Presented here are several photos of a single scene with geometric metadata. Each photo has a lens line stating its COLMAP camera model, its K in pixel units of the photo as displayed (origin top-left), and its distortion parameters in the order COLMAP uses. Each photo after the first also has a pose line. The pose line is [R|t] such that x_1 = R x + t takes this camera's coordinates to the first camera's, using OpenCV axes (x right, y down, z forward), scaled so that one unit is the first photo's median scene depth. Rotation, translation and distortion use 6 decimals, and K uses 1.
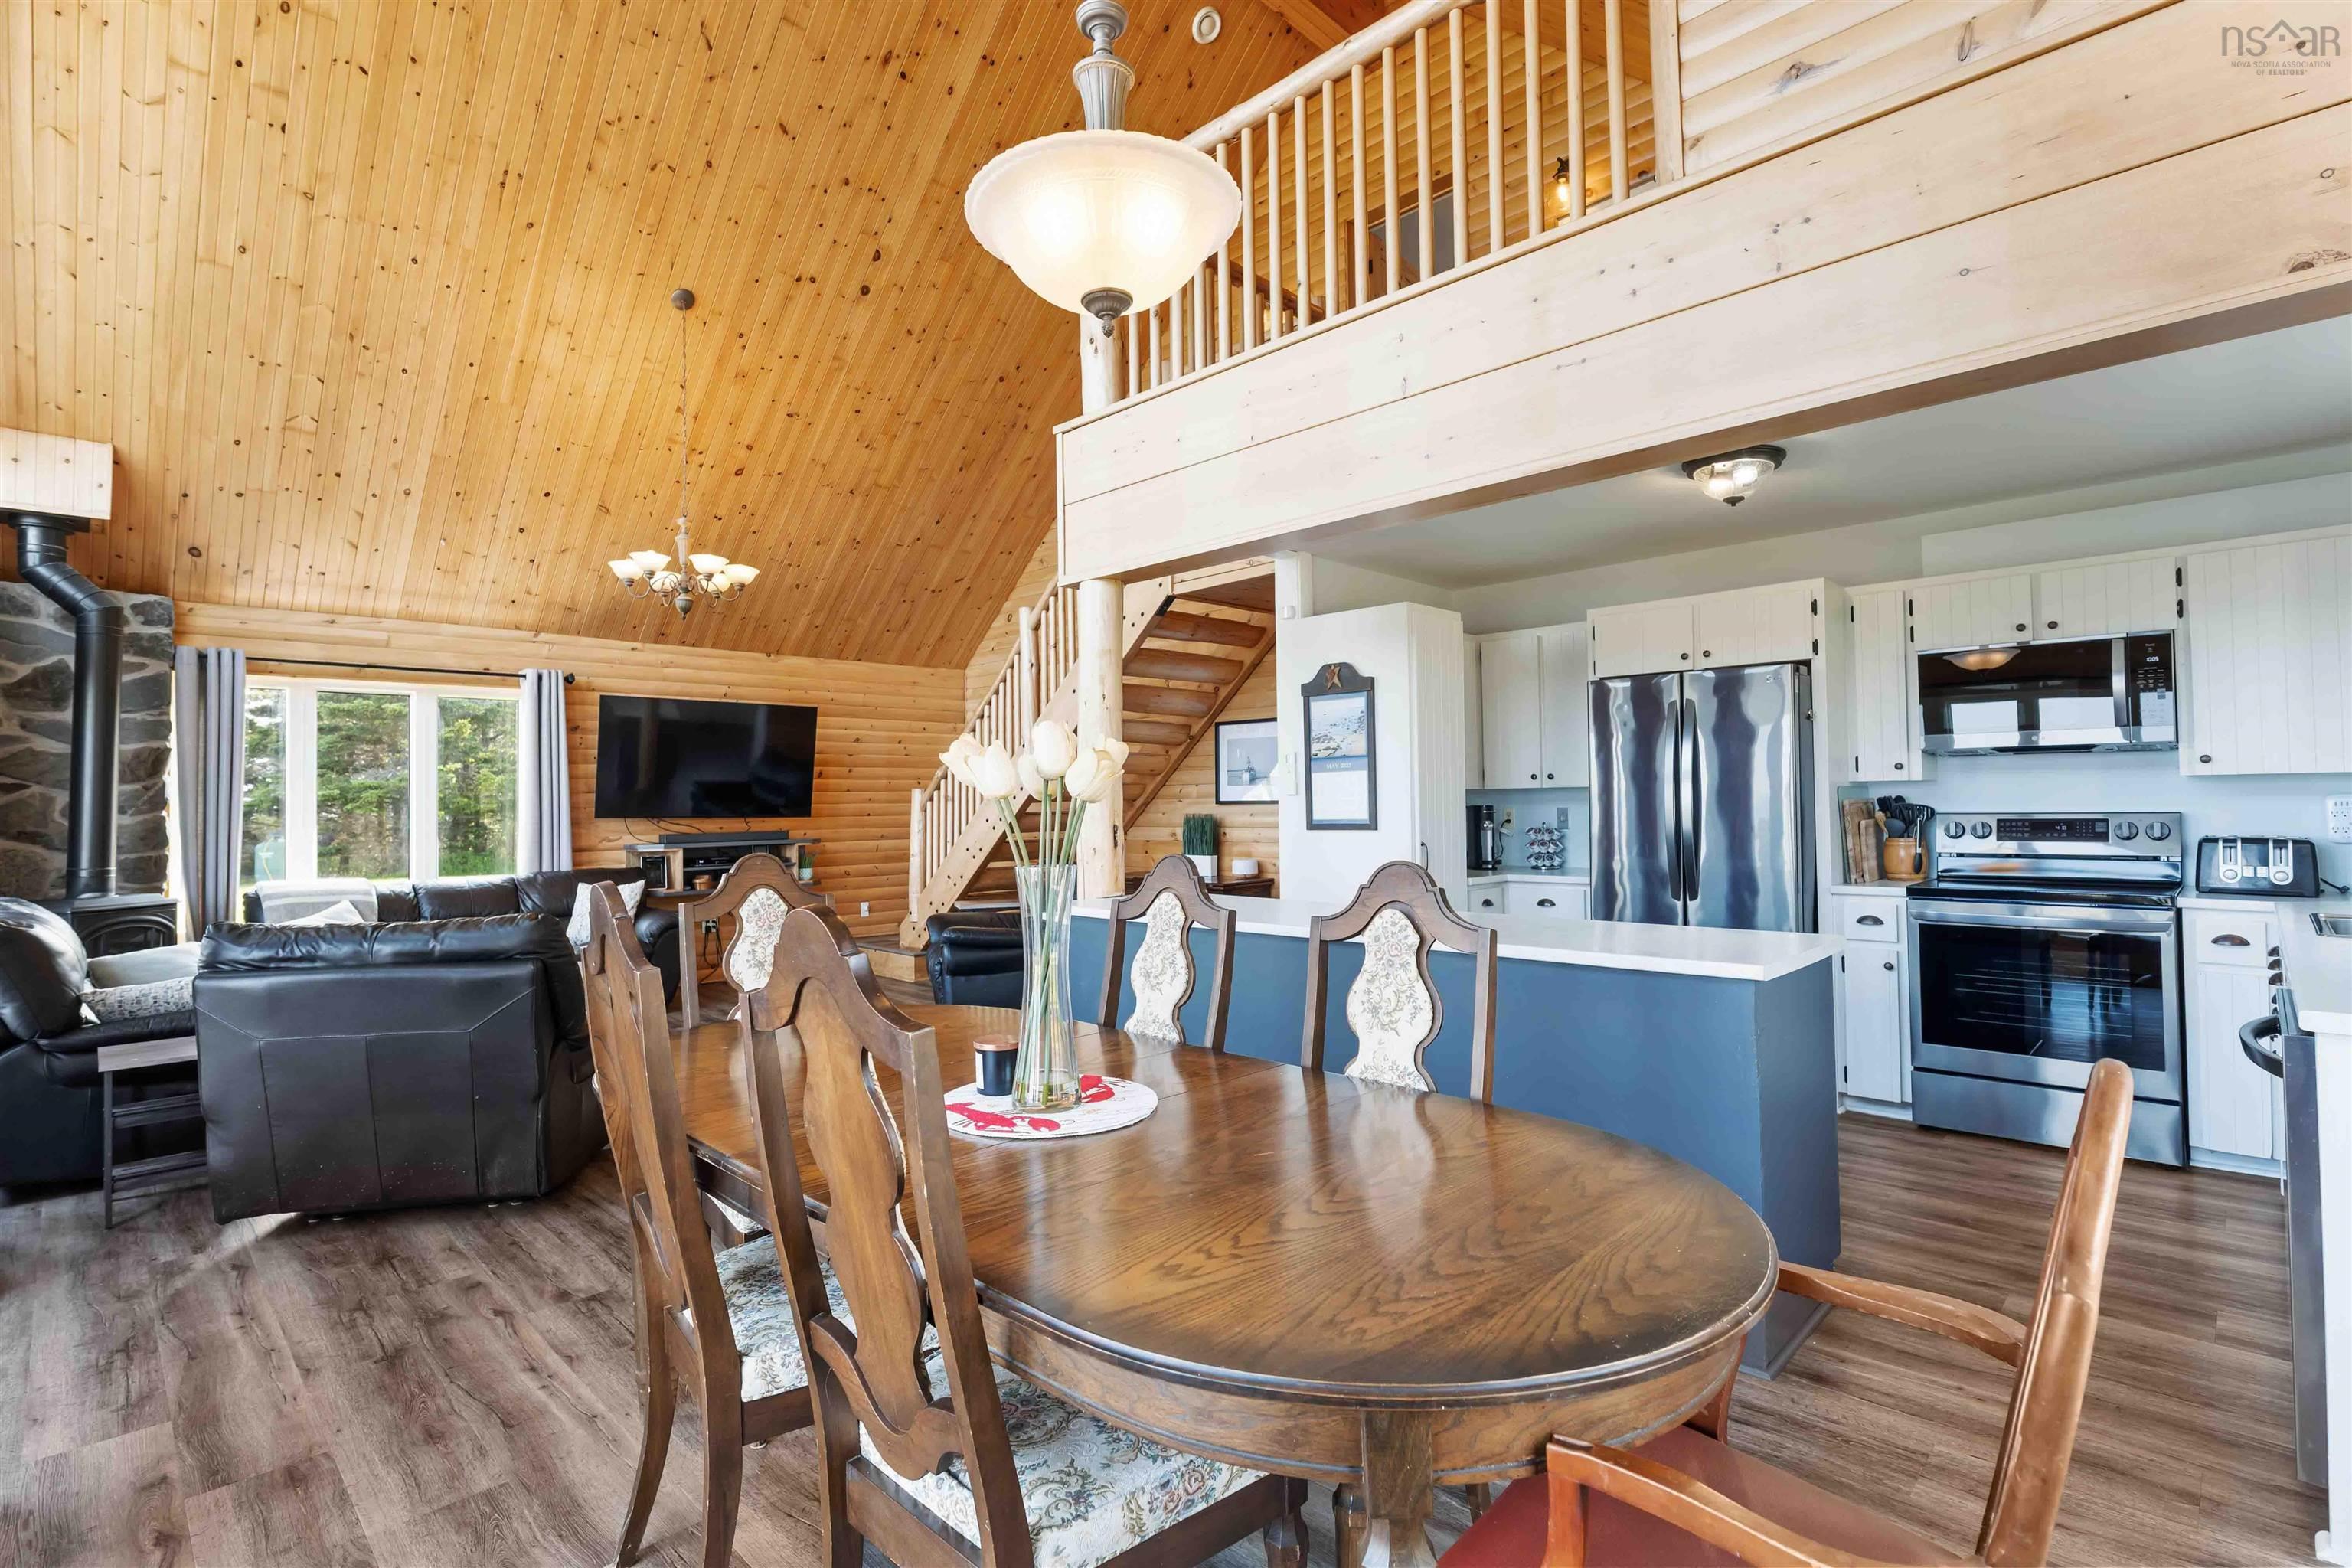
lens RADIAL K [[1062.5, 0, 1185.3], [0, 1062.5, 792.6], [0, 0, 1]] dist [0.005661, 0.000716]
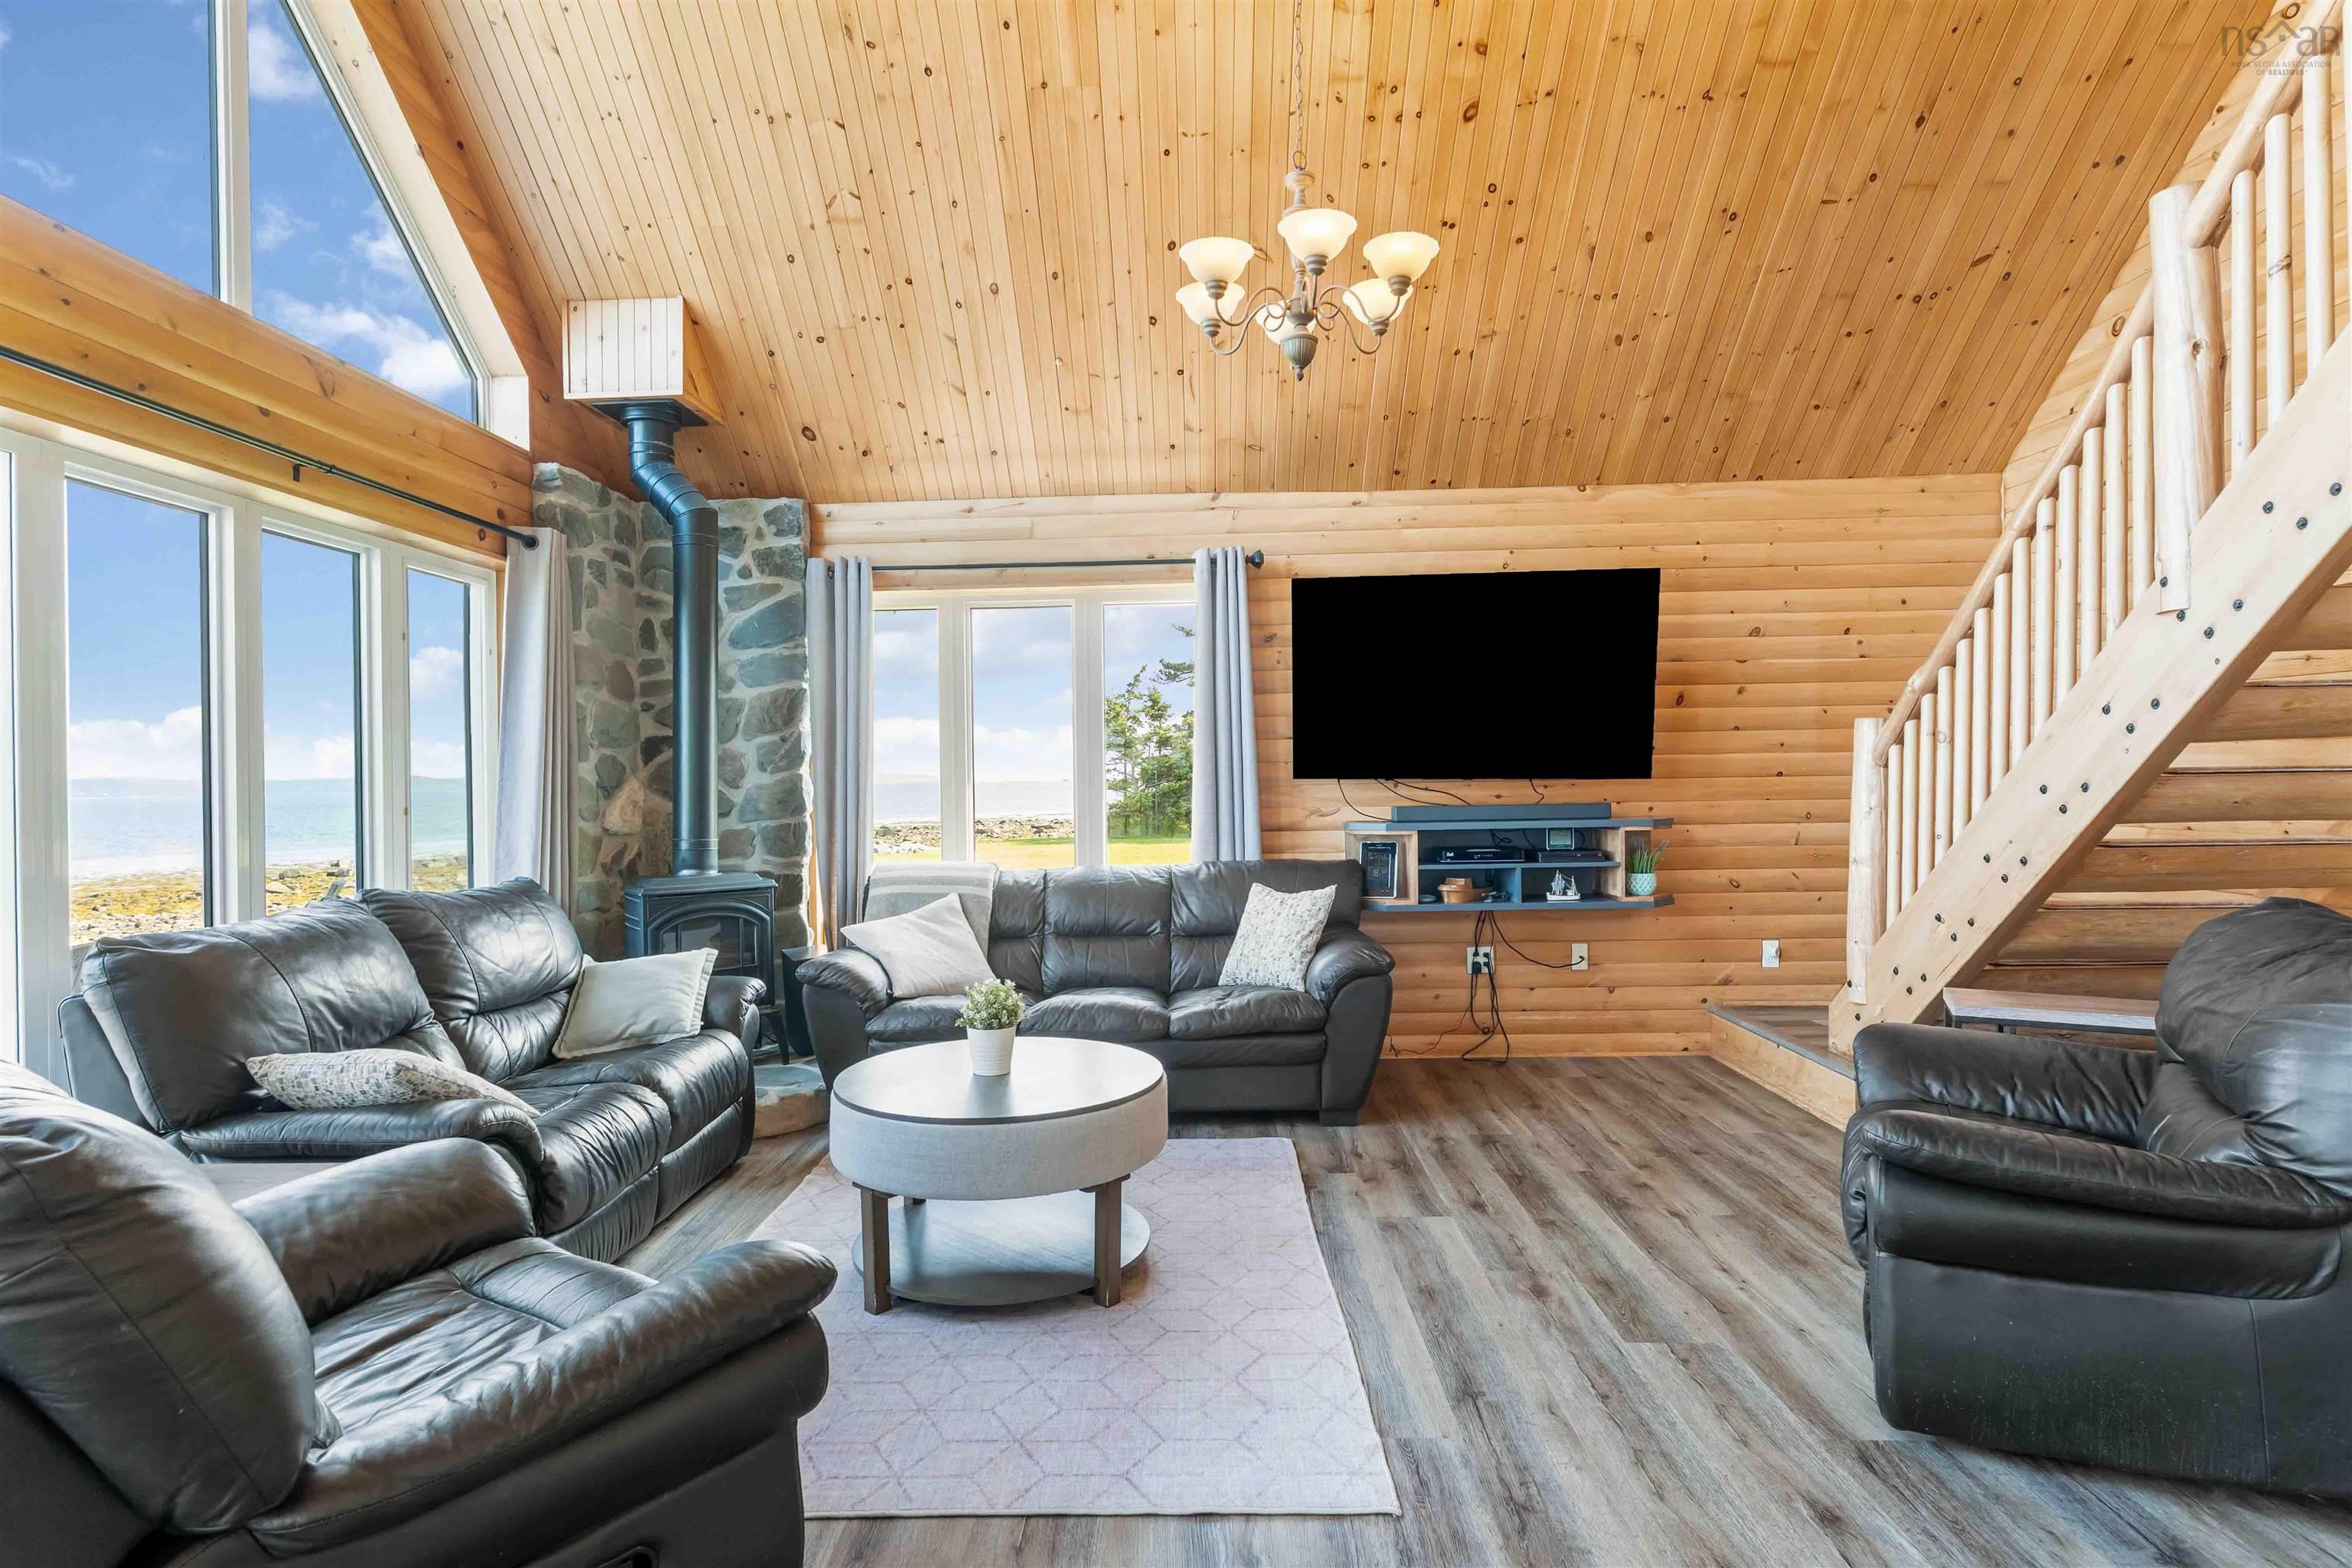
lens RADIAL K [[1214.9, 0, 1172.5], [0, 1214.9, 795.3], [0, 0, 1]] dist [-0.005622, -0.001864]
pose [[0.678271, 0.014625, -0.734666, -0.073887], [0.013777, 0.999373, 0.032614, 0.009164], [0.734683, -0.032242, 0.677644, 0.448898]]
